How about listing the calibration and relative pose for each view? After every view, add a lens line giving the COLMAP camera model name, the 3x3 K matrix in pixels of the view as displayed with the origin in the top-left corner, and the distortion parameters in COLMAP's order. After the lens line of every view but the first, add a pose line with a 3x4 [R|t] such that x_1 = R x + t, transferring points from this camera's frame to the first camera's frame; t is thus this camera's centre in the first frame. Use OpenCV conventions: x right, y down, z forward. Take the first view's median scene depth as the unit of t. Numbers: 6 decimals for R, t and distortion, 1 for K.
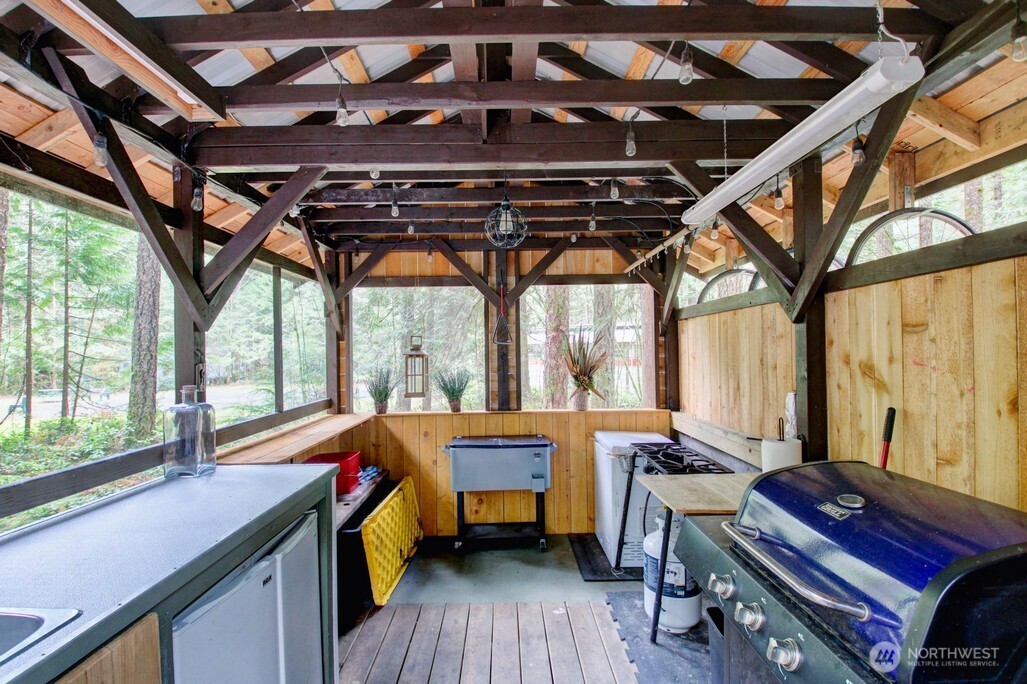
lens RADIAL K [[475.9, 0, 506.7], [0, 475.9, 348.5], [0, 0, 1]] dist [0.003772, -0.018699]
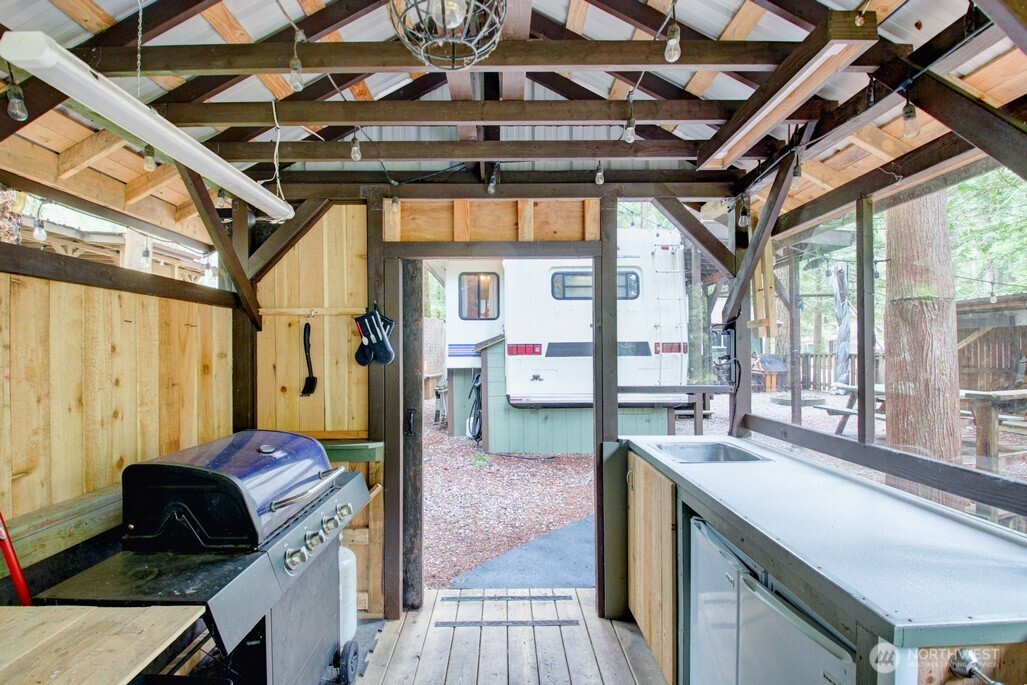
lens RADIAL K [[475.9, 0, 506.7], [0, 475.9, 349.0], [0, 0, 1]] dist [0.003772, -0.018699]
pose [[-0.999680, 0.023344, -0.009795, -0.050314], [0.023483, 0.999622, -0.014286, 0.024489], [0.009458, -0.014511, -0.999850, 2.053750]]
